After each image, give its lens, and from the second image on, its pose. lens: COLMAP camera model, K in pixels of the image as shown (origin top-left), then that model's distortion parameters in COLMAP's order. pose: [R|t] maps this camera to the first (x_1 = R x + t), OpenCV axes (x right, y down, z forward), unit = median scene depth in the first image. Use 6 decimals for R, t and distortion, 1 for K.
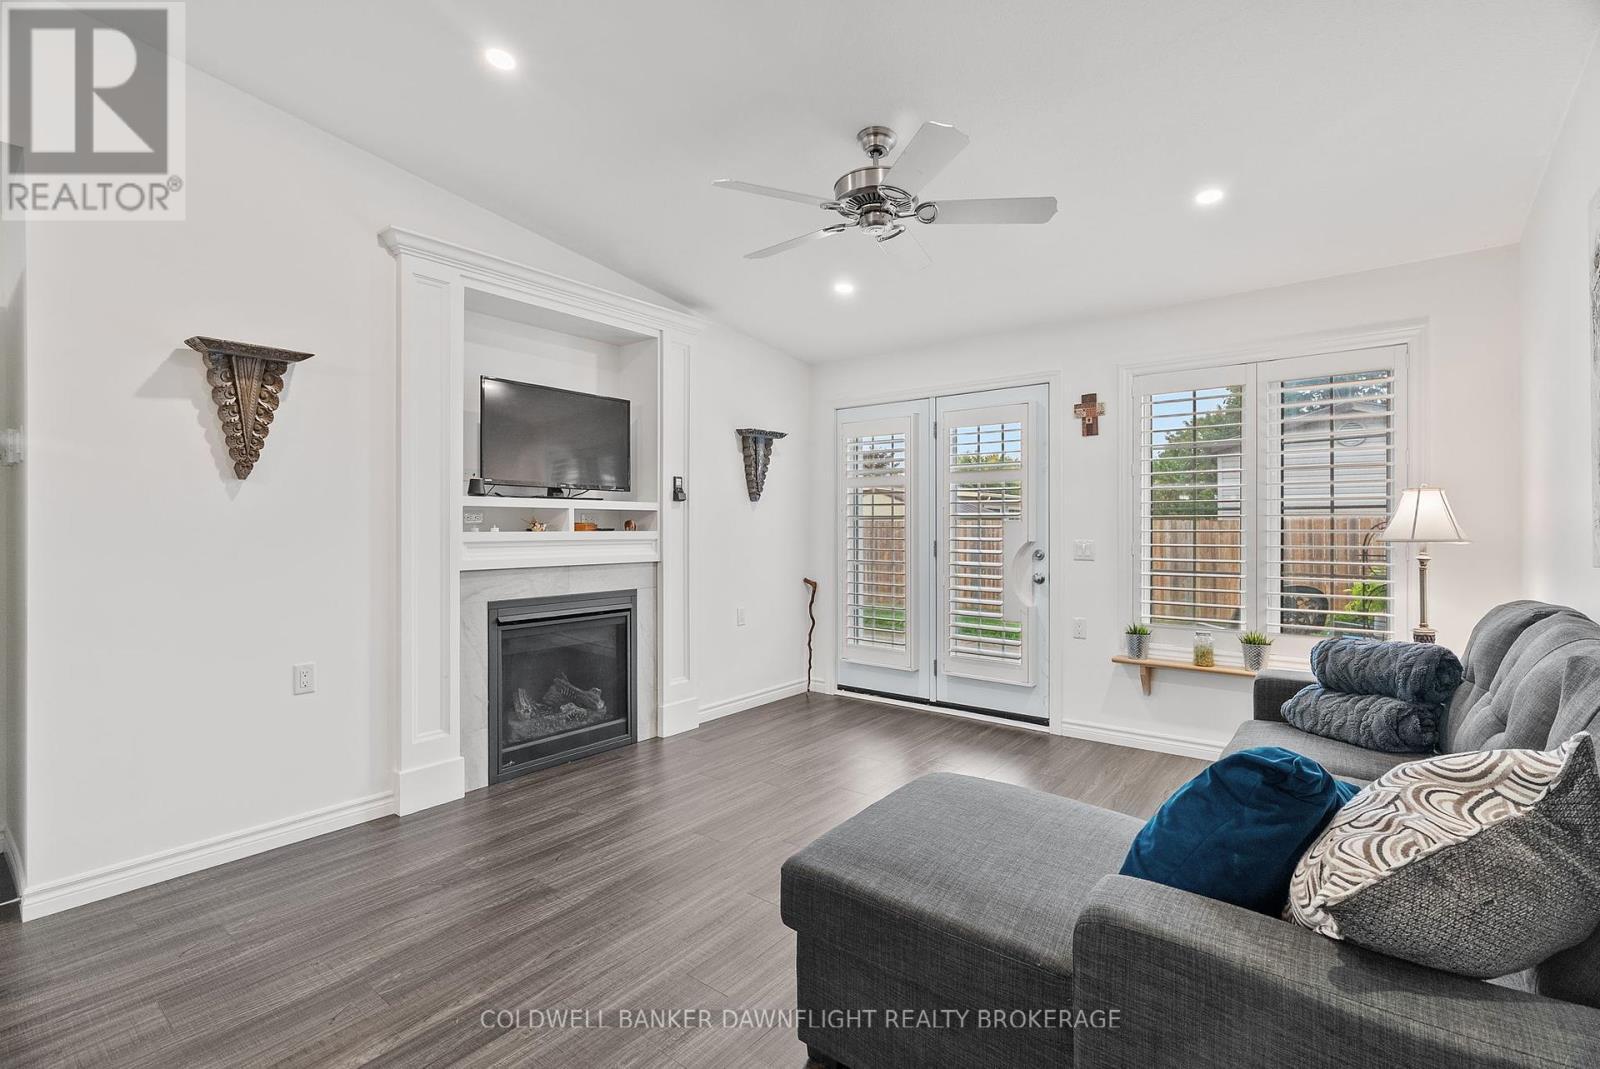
lens RADIAL K [[721.2, 0, 801.5], [0, 721.2, 524.5], [0, 0, 1]] dist [-0.003857, 0.000754]
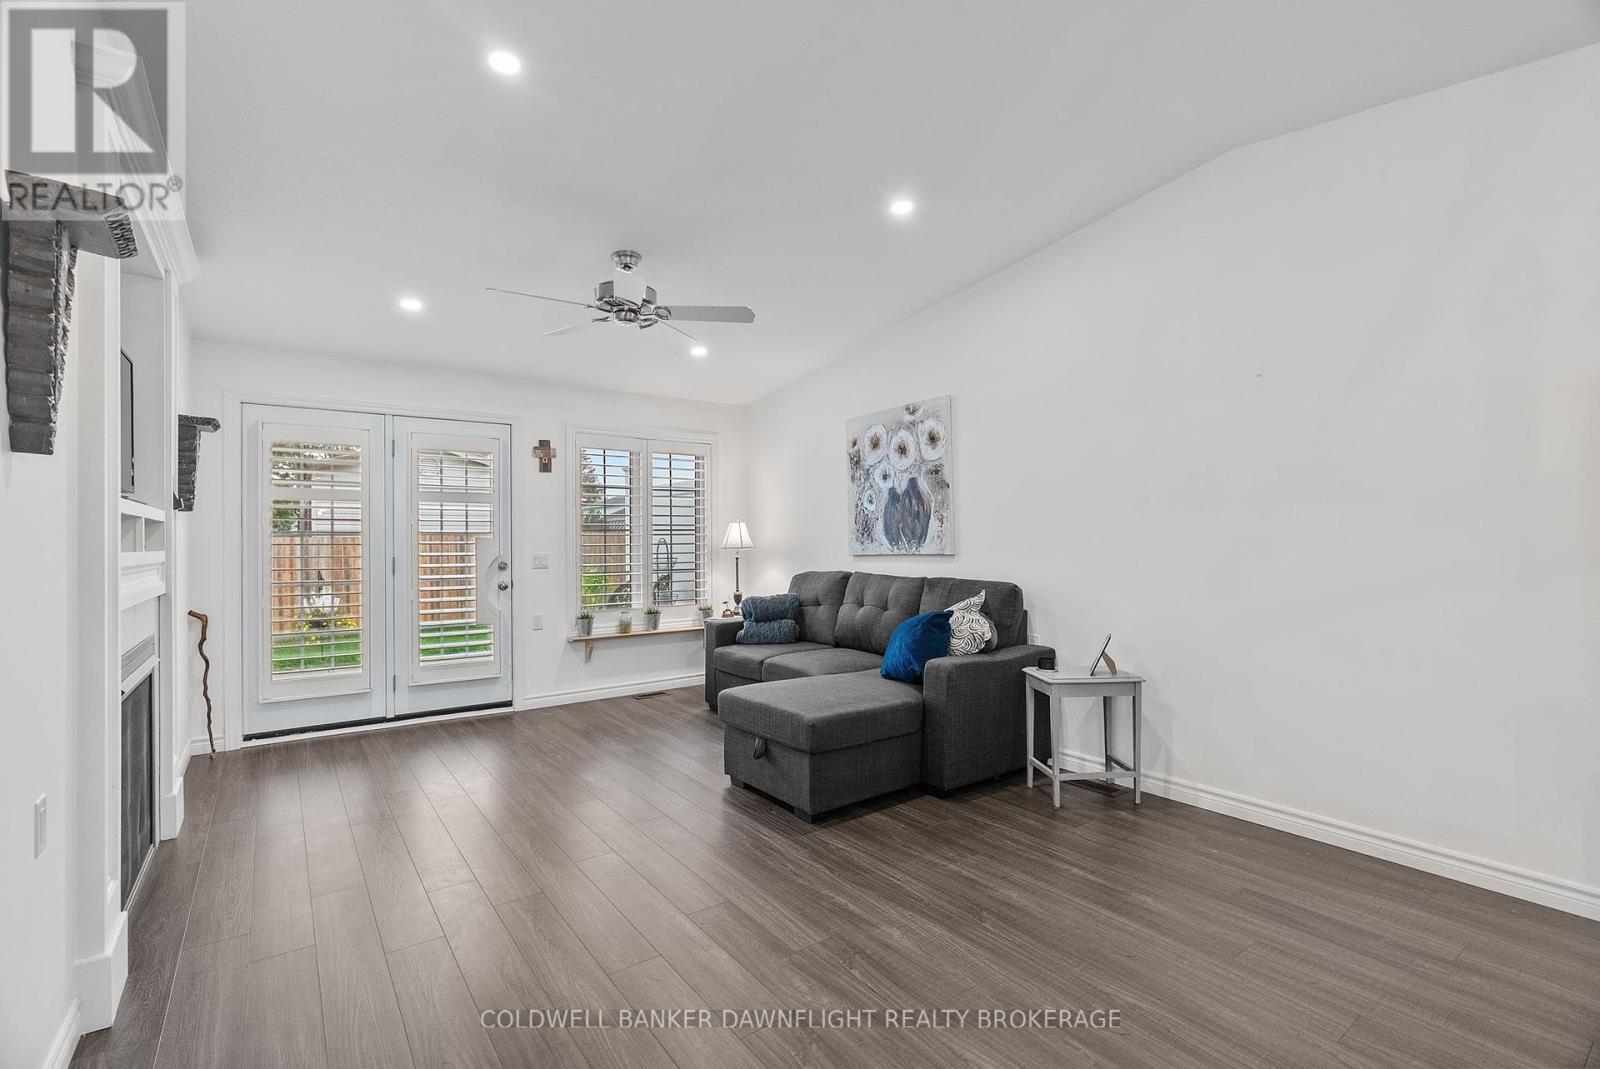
lens RADIAL K [[722.1, 0, 800.0], [0, 722.1, 534.5], [0, 0, 1]] dist [-0.004337, -0.000117]
pose [[0.271059, 0.006702, 0.962539, -0.785567], [0.003141, 0.999964, -0.007847, 0.000762], [-0.962557, 0.005150, 0.271029, 0.223396]]
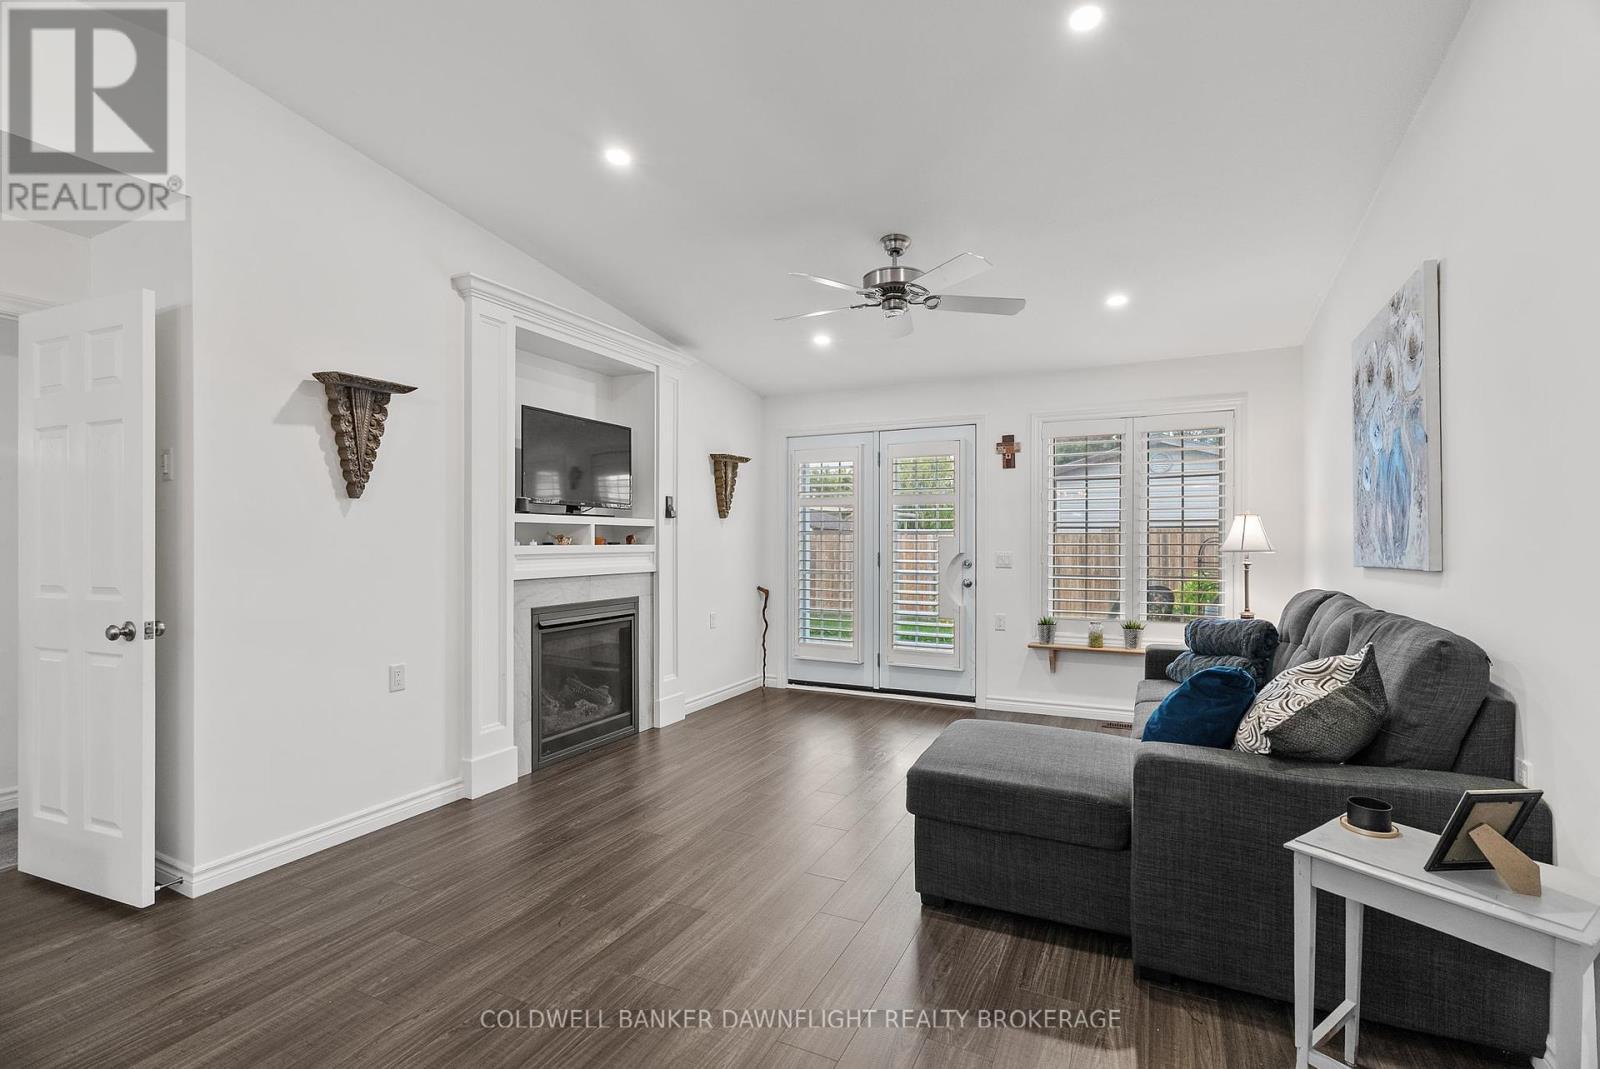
lens RADIAL K [[725.8, 0, 805.0], [0, 725.8, 538.9], [0, 0, 1]] dist [-0.002763, 0.000026]
pose [[0.976618, 0.001499, 0.214977, -0.234540], [-0.001885, 0.999997, 0.001590, -0.002098], [-0.214974, -0.001958, 0.976618, -0.169155]]
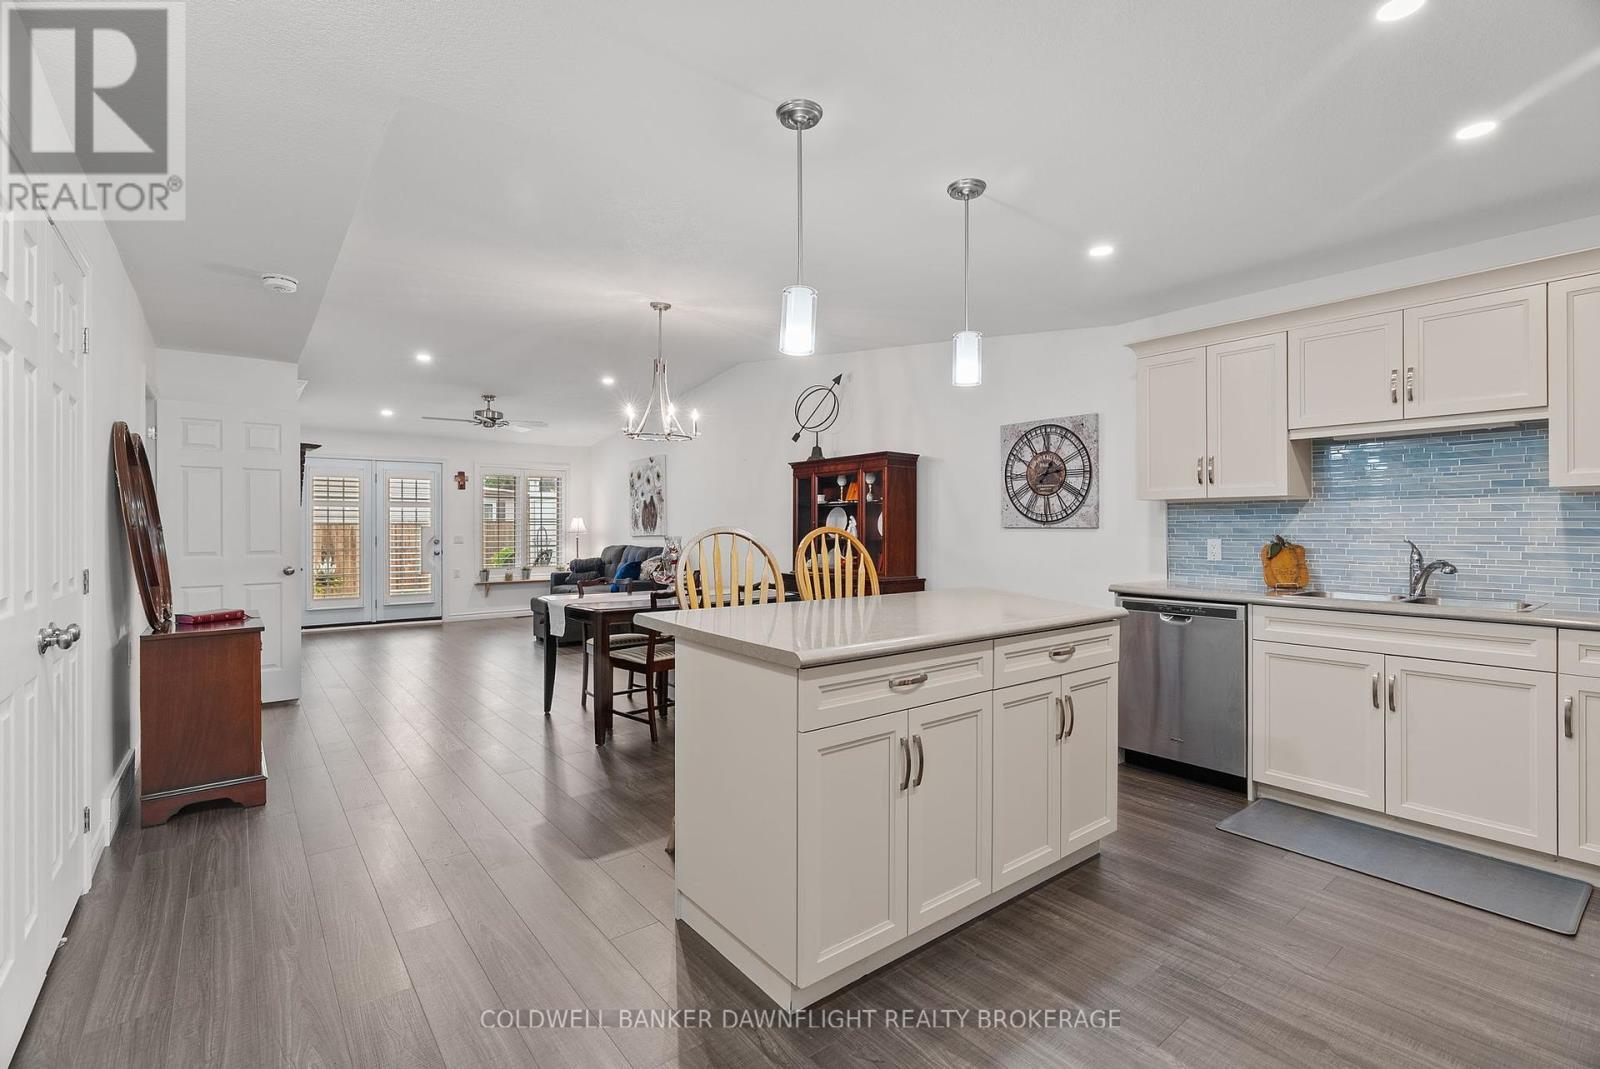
lens RADIAL K [[721.2, 0, 801.5], [0, 721.2, 524.5], [0, 0, 1]] dist [-0.003857, 0.000754]
pose [[0.230810, 0.004775, 0.972987, -1.738414], [0.001028, 0.999986, -0.005151, 0.002642], [-0.972998, 0.002189, 0.230802, -0.652053]]
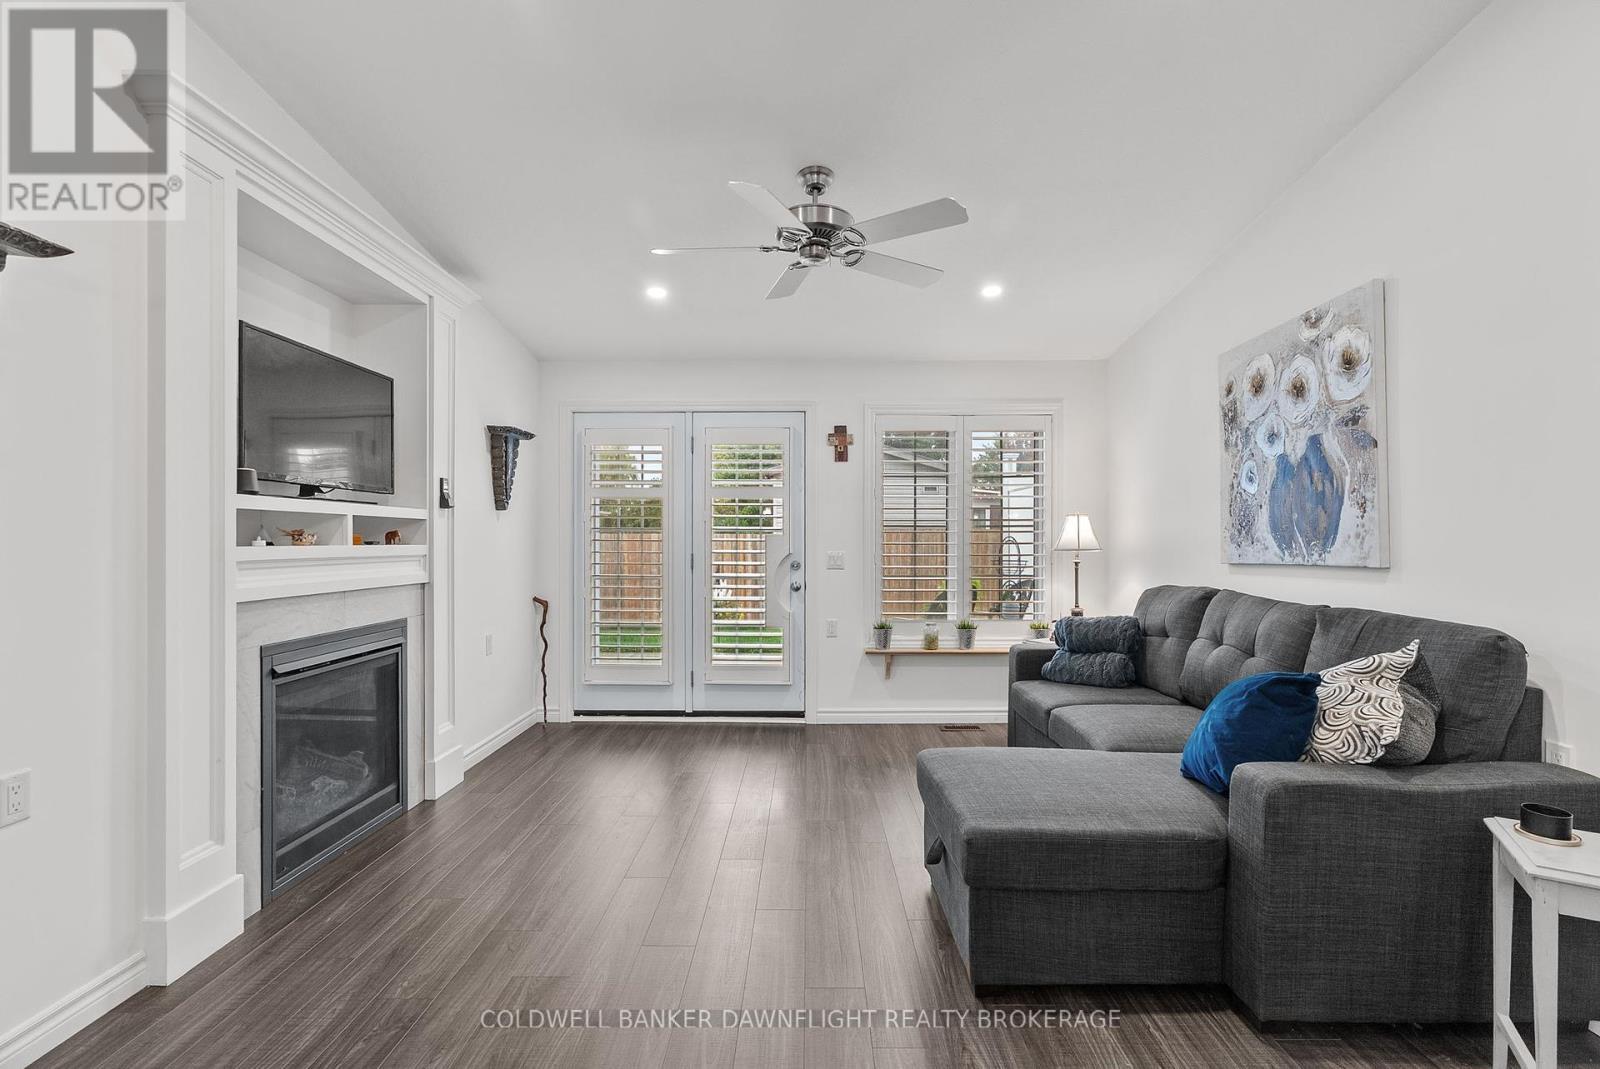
lens RADIAL K [[740.3, 0, 804.2], [0, 740.3, 539.1], [0, 0, 1]] dist [-0.011911, 0.006505]
pose [[0.791227, 0.002167, 0.611518, -0.406295], [-0.003708, 0.999992, 0.001255, 0.000405], [-0.611511, -0.003260, 0.791229, 0.099932]]
